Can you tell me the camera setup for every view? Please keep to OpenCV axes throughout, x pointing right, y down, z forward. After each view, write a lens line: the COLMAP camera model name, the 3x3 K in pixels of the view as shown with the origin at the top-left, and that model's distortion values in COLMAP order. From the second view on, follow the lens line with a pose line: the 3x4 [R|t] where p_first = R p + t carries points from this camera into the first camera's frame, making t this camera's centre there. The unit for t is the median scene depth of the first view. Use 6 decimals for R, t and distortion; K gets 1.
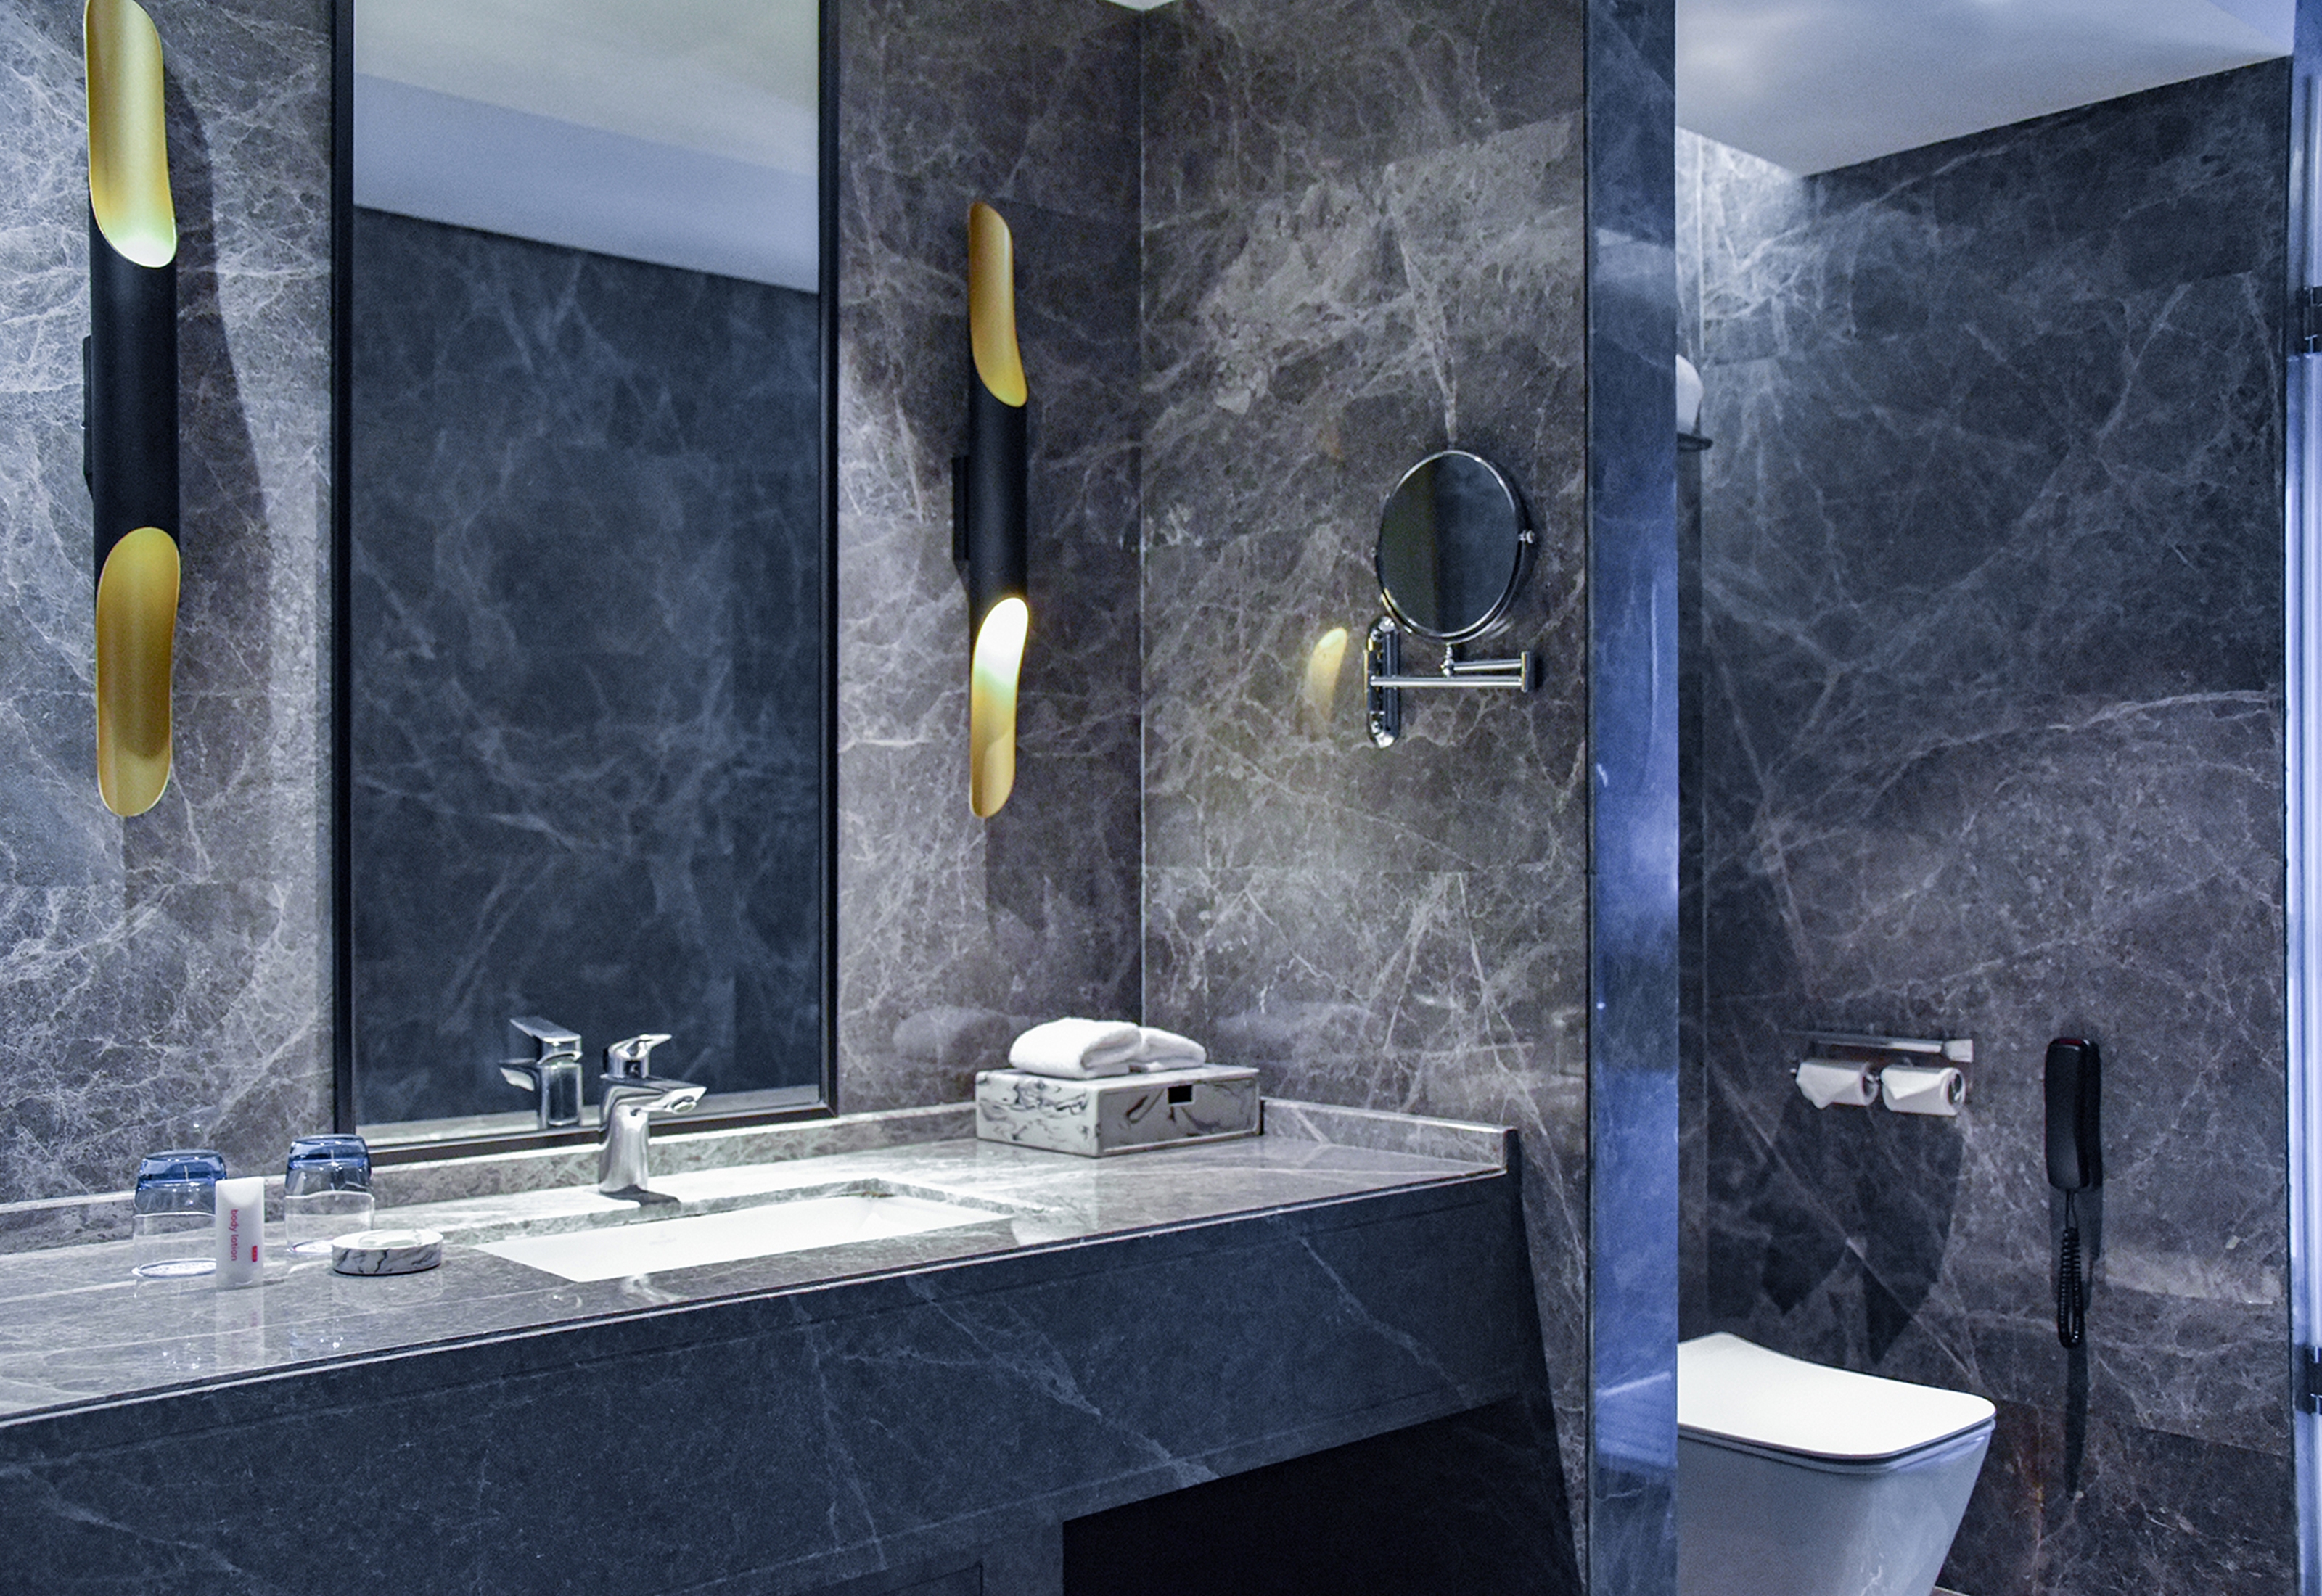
lens RADIAL K [[2253.9, 0, 1161.0], [0, 2253.9, 798.0], [0, 0, 1]] dist [-0.100555, 0.198373]
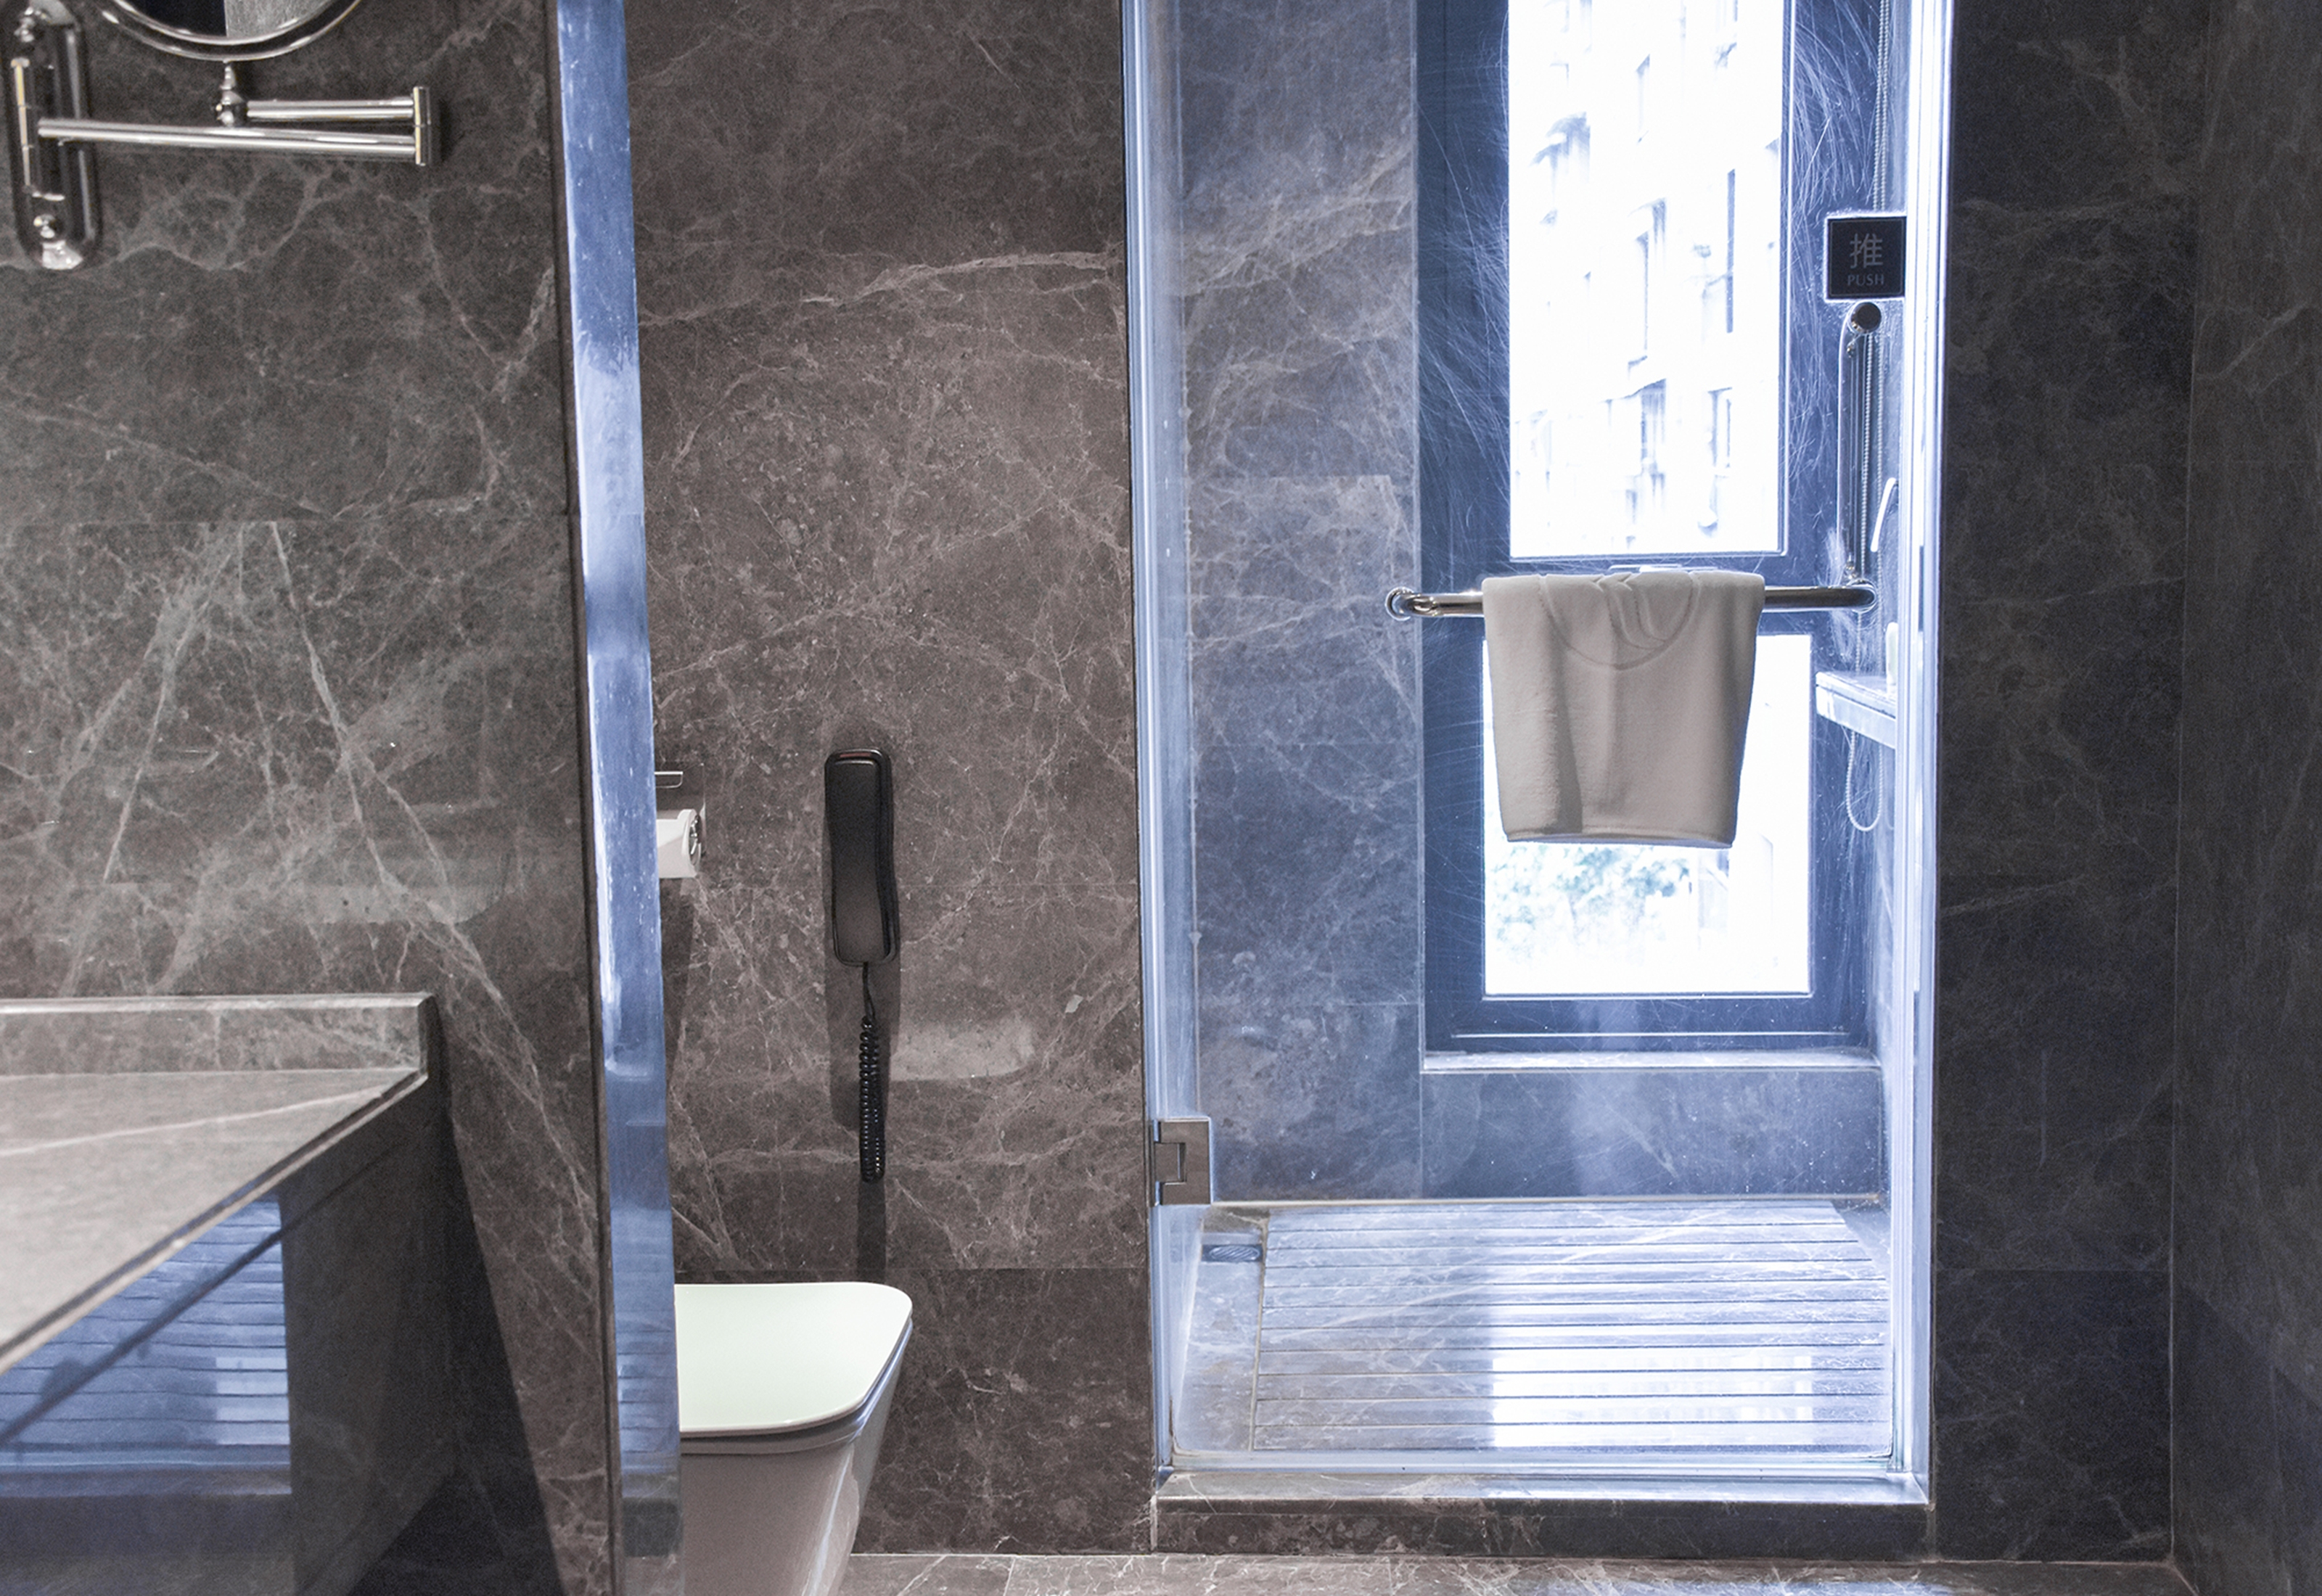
lens RADIAL K [[2804.3, 0, 1161.0], [0, 2804.3, 798.0], [0, 0, 1]] dist [-0.000423, 0.352765]
pose [[0.712743, -0.095025, 0.694959, -0.143327], [0.010698, 0.992138, 0.124688, 0.014339], [-0.701344, -0.081436, 0.708156, 0.318028]]
